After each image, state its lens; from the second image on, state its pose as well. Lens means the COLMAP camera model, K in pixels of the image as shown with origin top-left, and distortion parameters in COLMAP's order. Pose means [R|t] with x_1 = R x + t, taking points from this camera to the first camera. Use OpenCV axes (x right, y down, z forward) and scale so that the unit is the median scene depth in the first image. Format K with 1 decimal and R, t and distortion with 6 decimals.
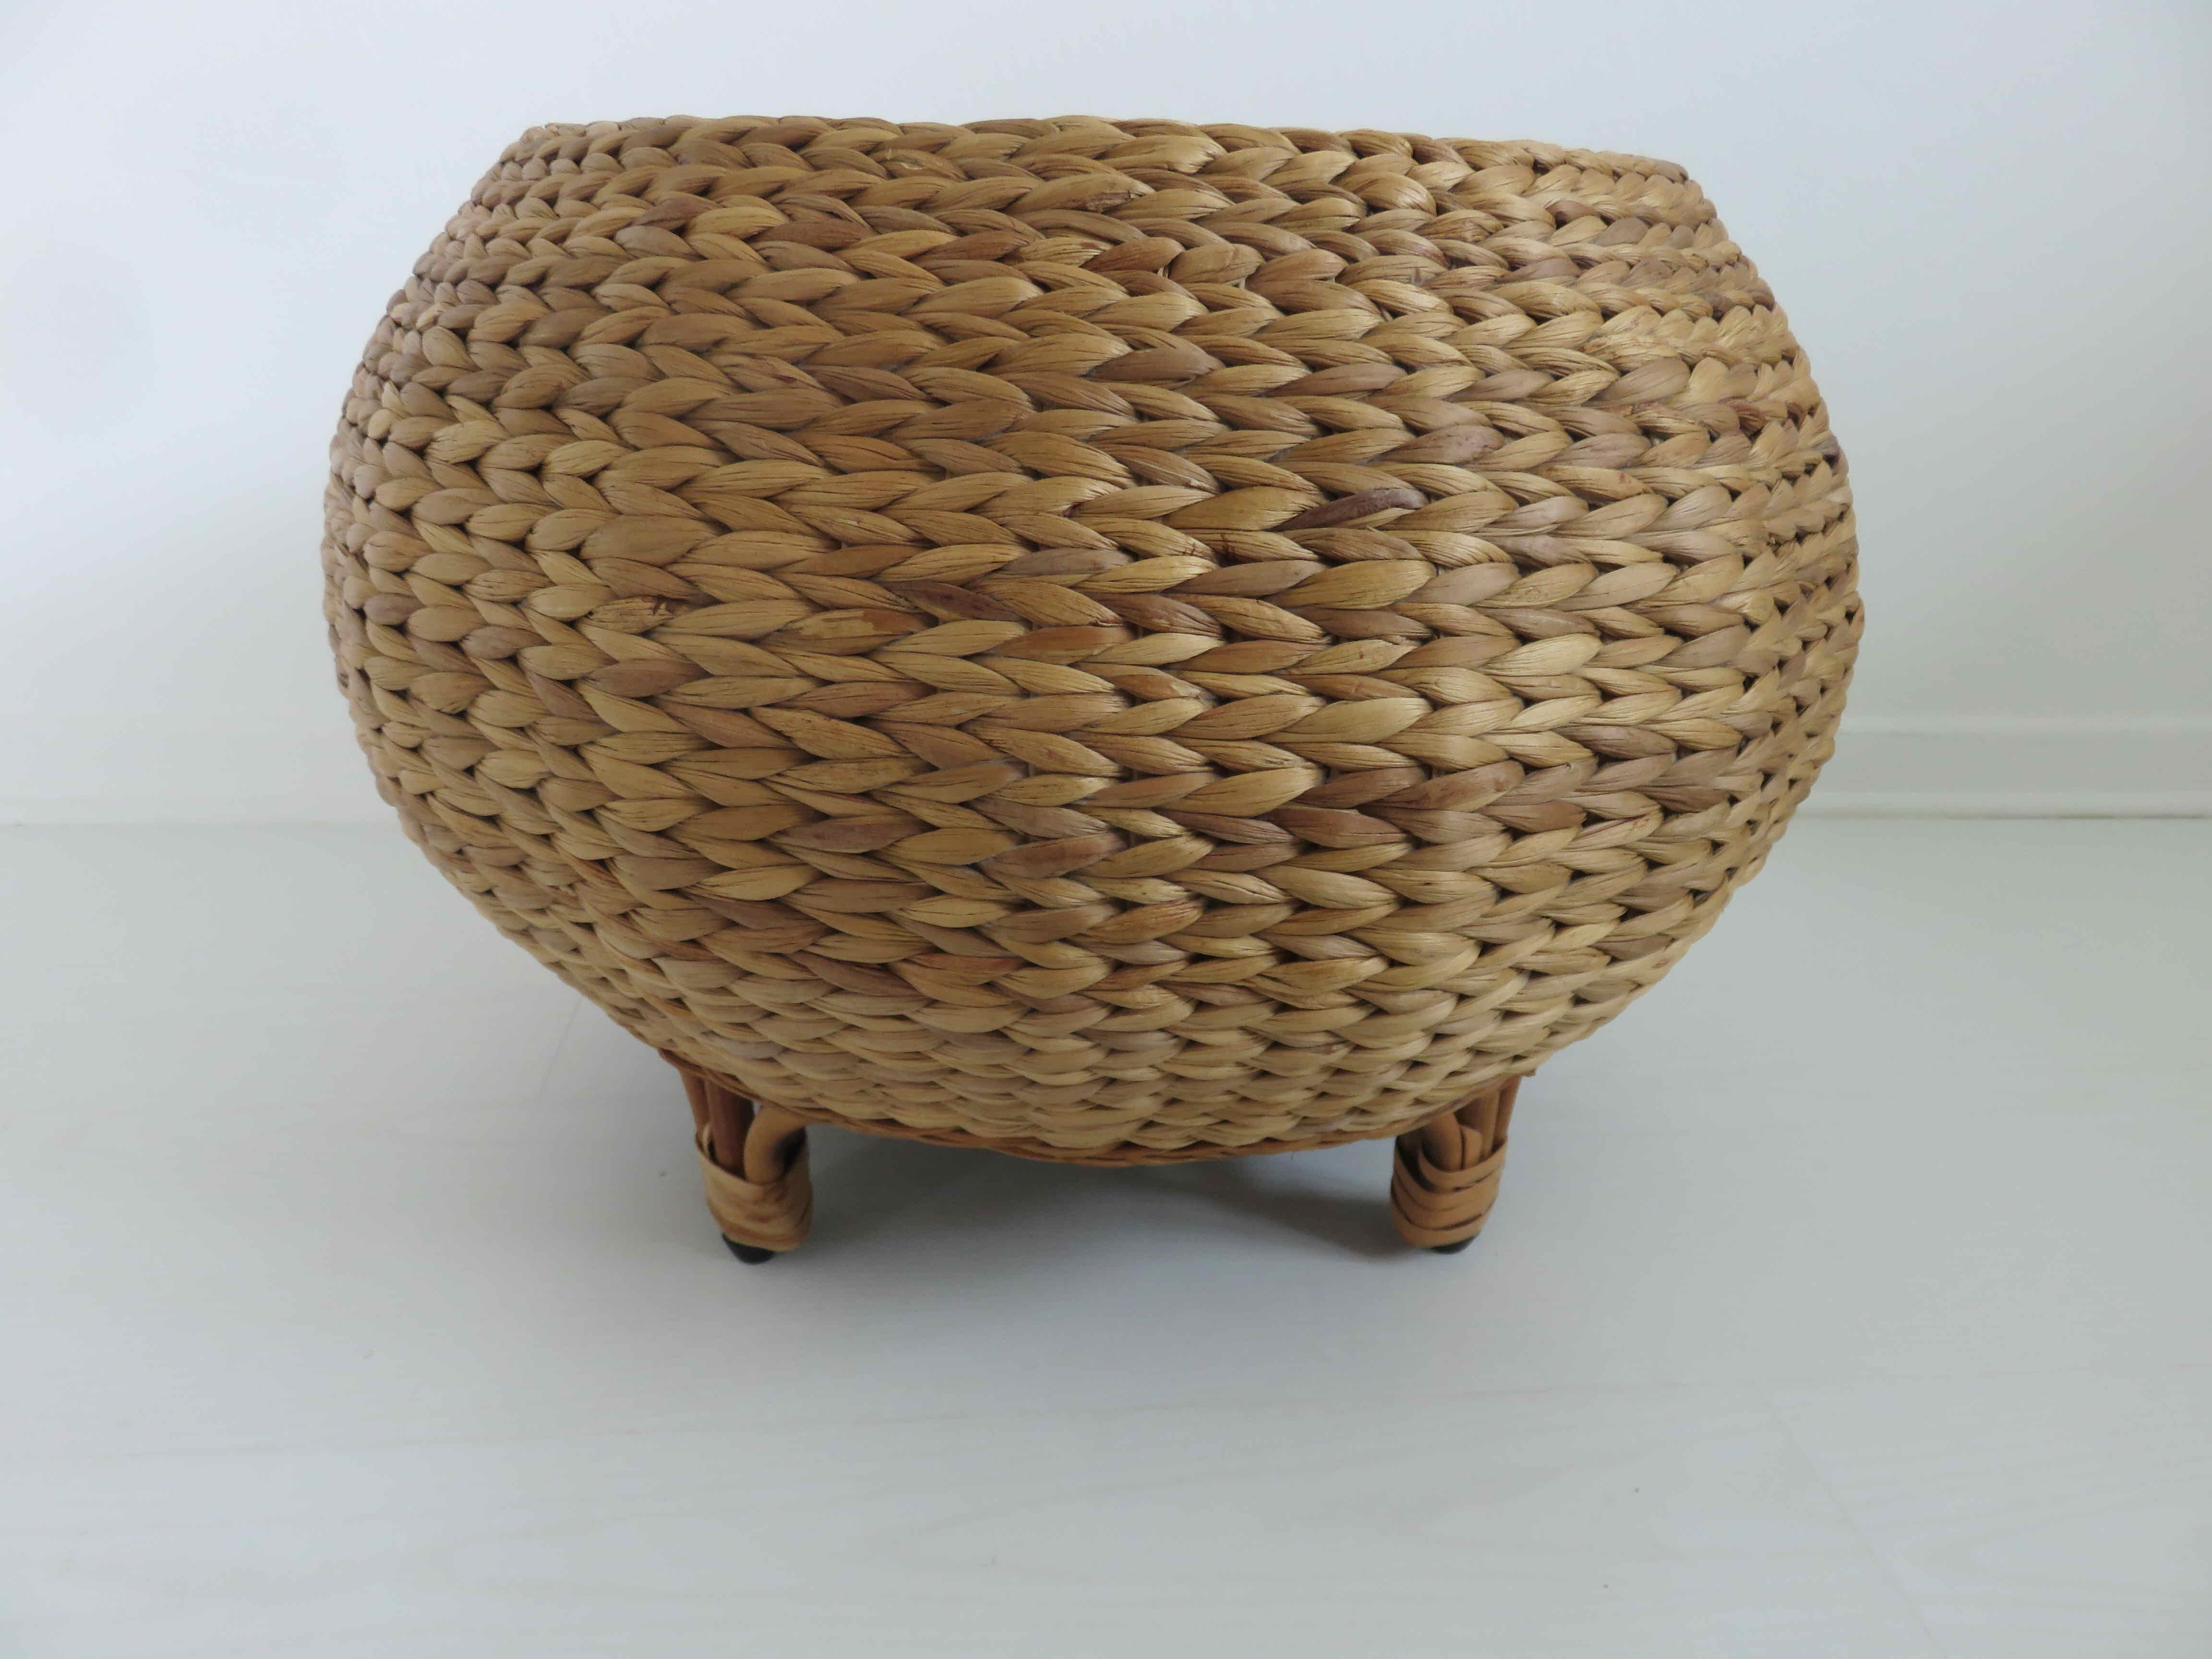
lens RADIAL K [[1703.7, 0, 1105.7], [0, 1703.7, 821.1], [0, 0, 1]] dist [0.007086, -0.004326]
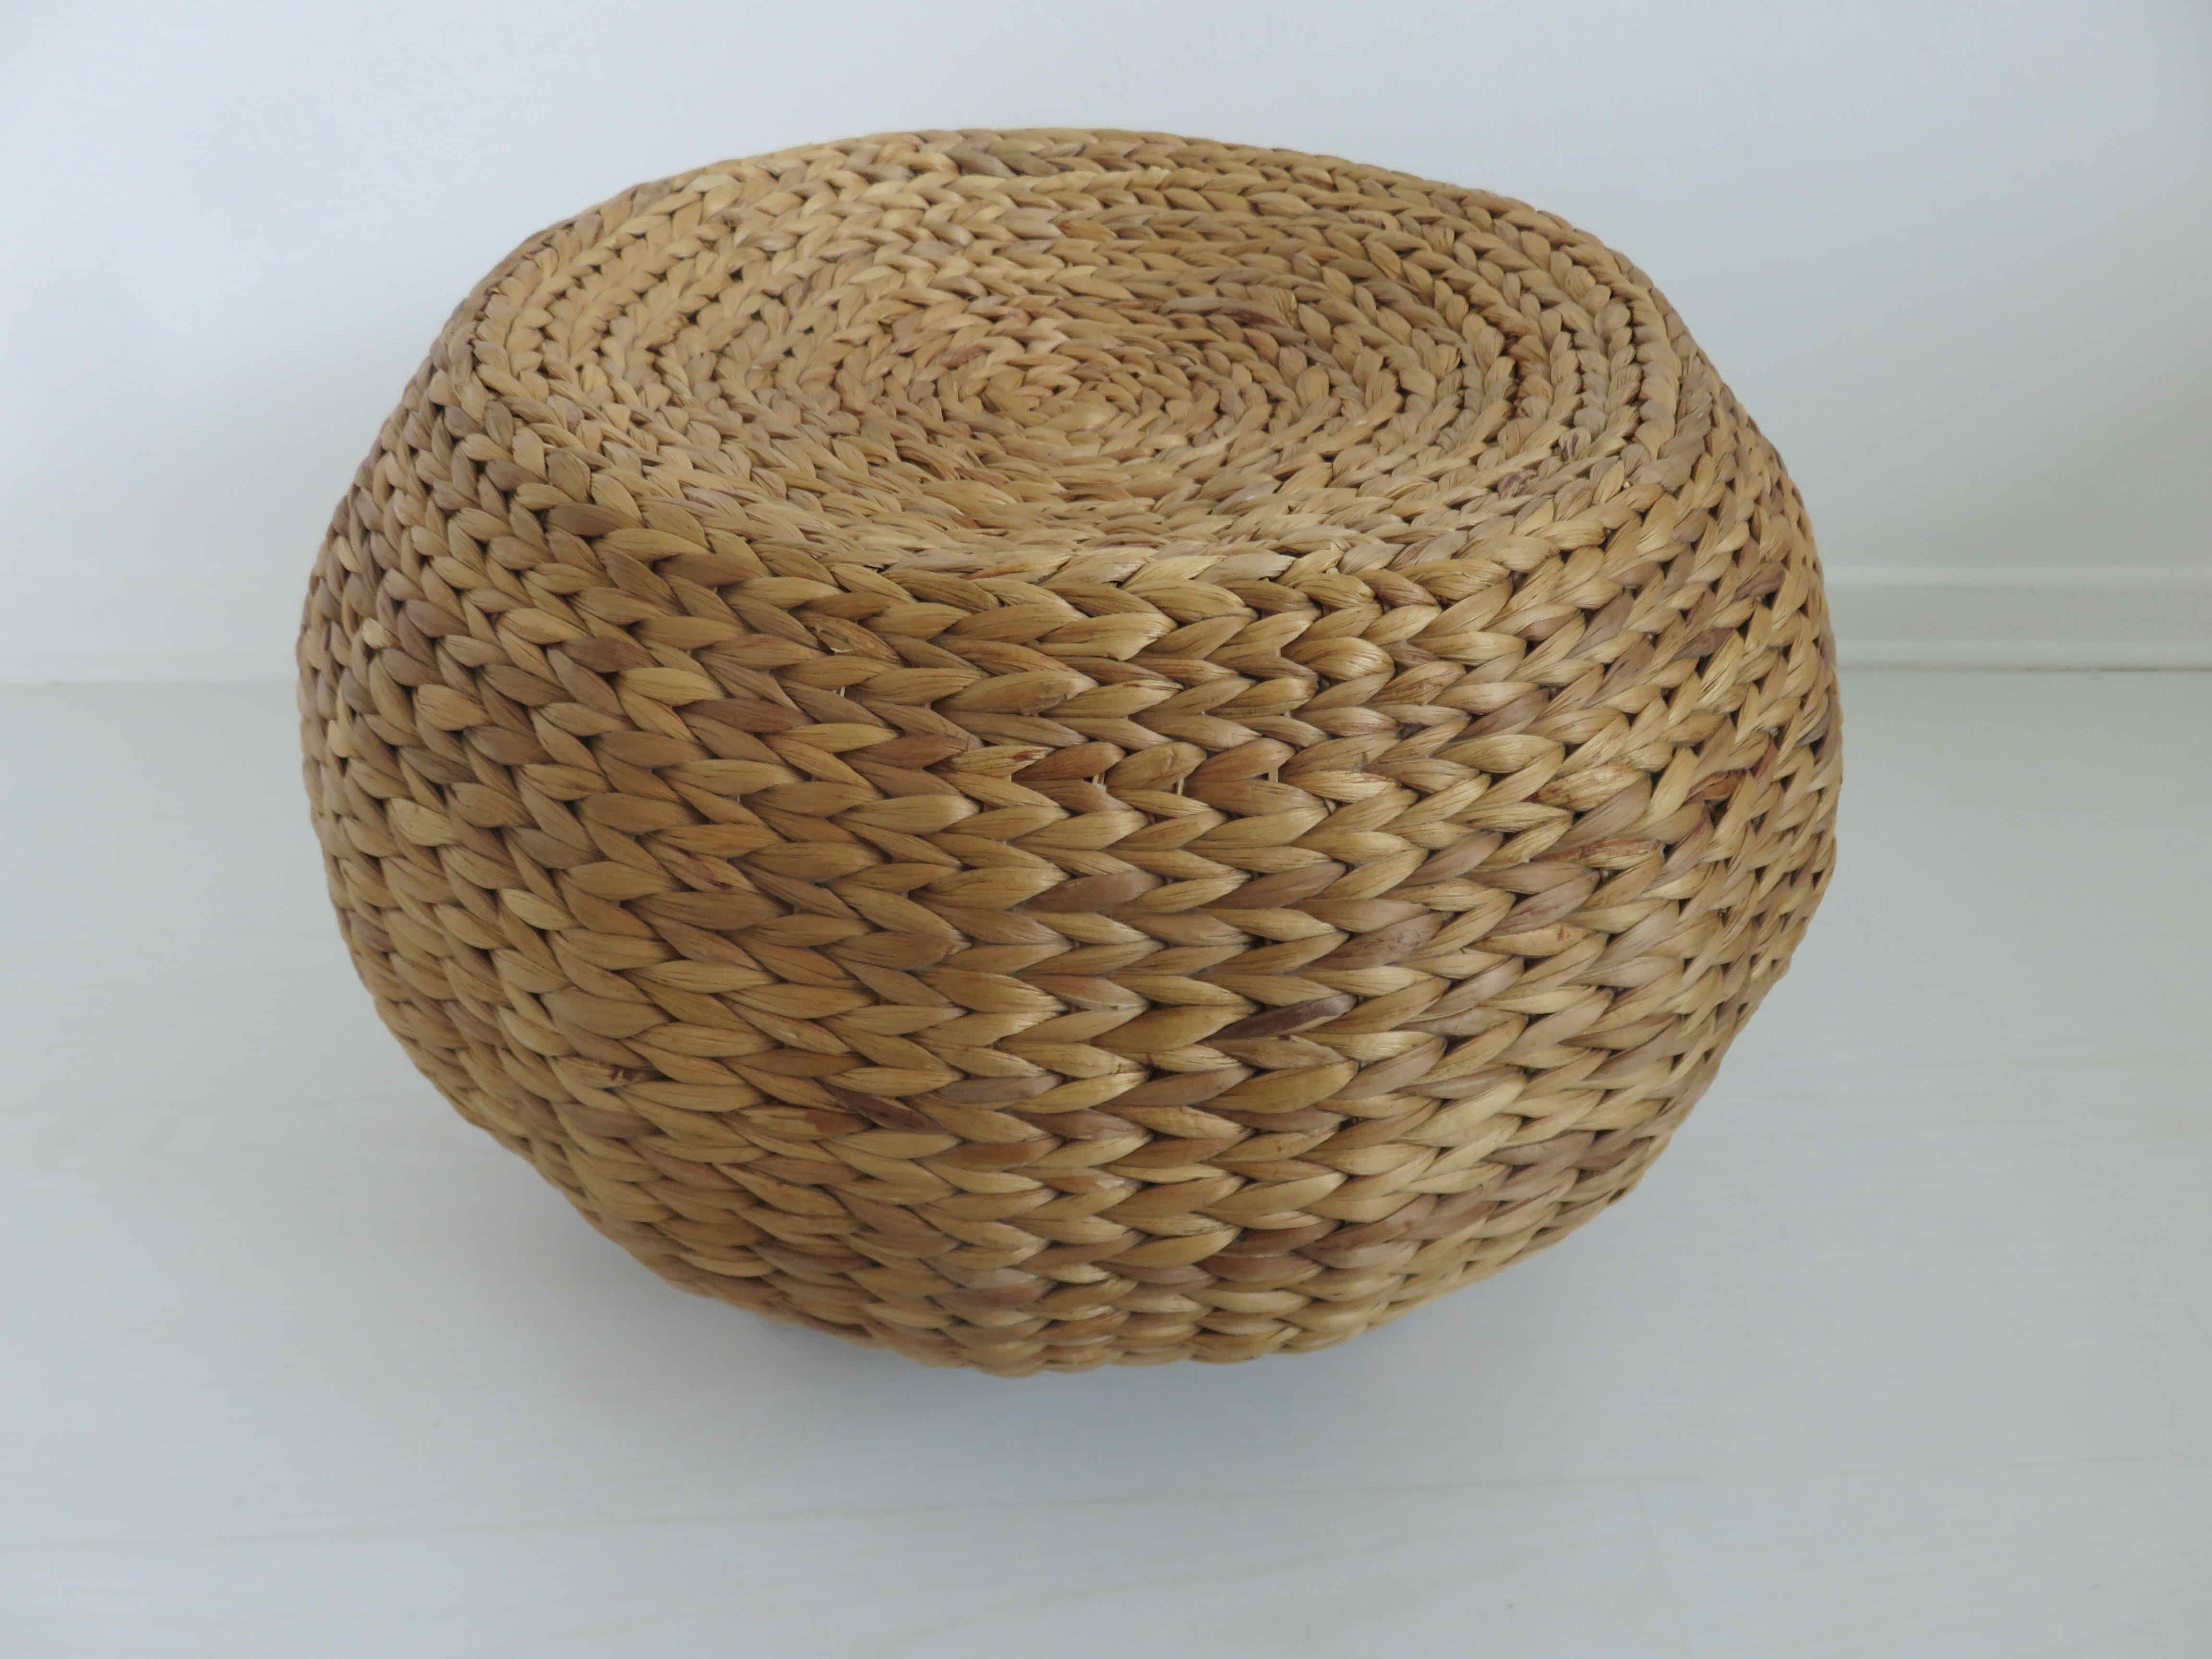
lens RADIAL K [[1703.7, 0, 1105.7], [0, 1703.7, 821.1], [0, 0, 1]] dist [0.007086, -0.004326]
pose [[0.999084, 0.027244, -0.032988, 0.070530], [-0.014792, 0.943452, 0.331178, -0.628465], [0.040145, -0.330387, 0.942991, 0.070574]]
